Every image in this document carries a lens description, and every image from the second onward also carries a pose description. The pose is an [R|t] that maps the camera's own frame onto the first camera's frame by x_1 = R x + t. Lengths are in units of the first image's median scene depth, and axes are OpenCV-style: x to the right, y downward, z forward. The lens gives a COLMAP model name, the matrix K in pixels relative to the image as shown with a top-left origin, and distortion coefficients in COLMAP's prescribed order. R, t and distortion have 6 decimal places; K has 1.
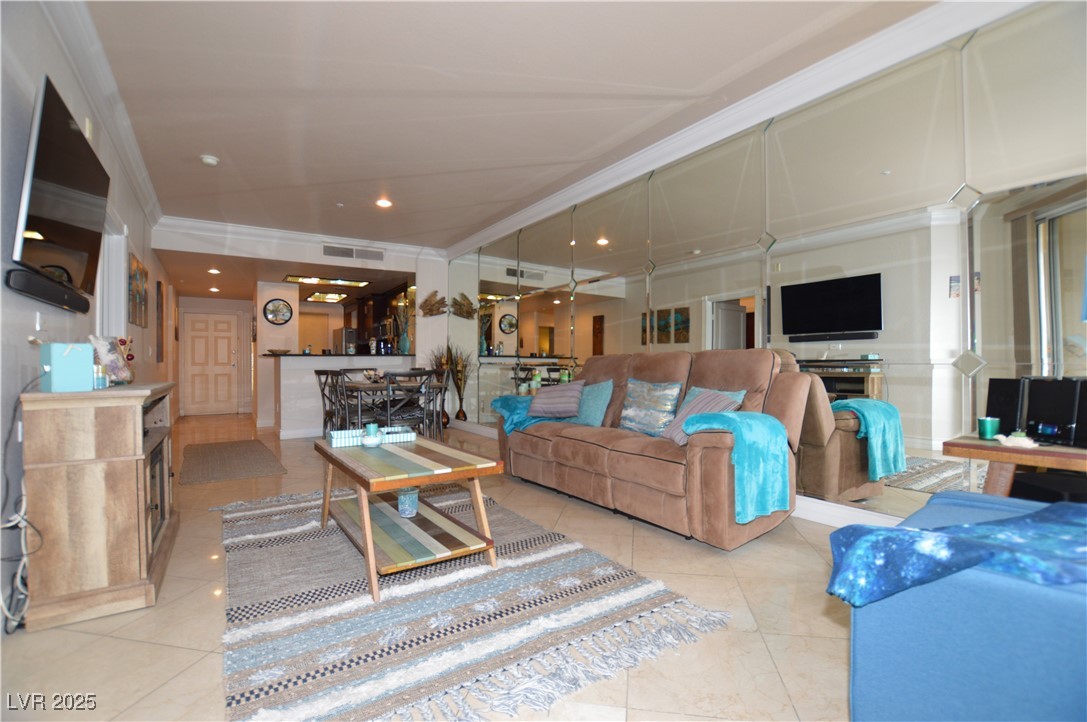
lens RADIAL K [[484.7, 0, 543.5], [0, 484.7, 361.0], [0, 0, 1]] dist [-0.025503, 0.000379]
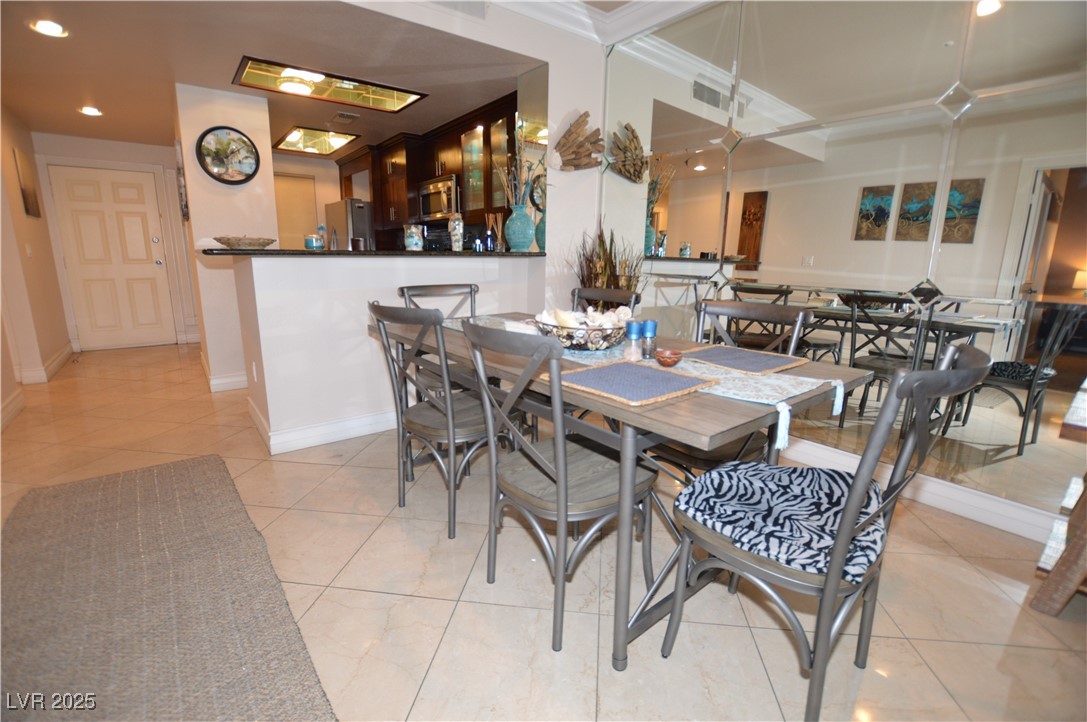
lens RADIAL K [[484.7, 0, 543.5], [0, 484.7, 361.0], [0, 0, 1]] dist [-0.025503, 0.000379]
pose [[0.997693, 0.004986, 0.067699, -0.251961], [-0.019631, 0.975878, 0.217431, -0.012061], [-0.064982, -0.218258, 0.973725, 0.440330]]
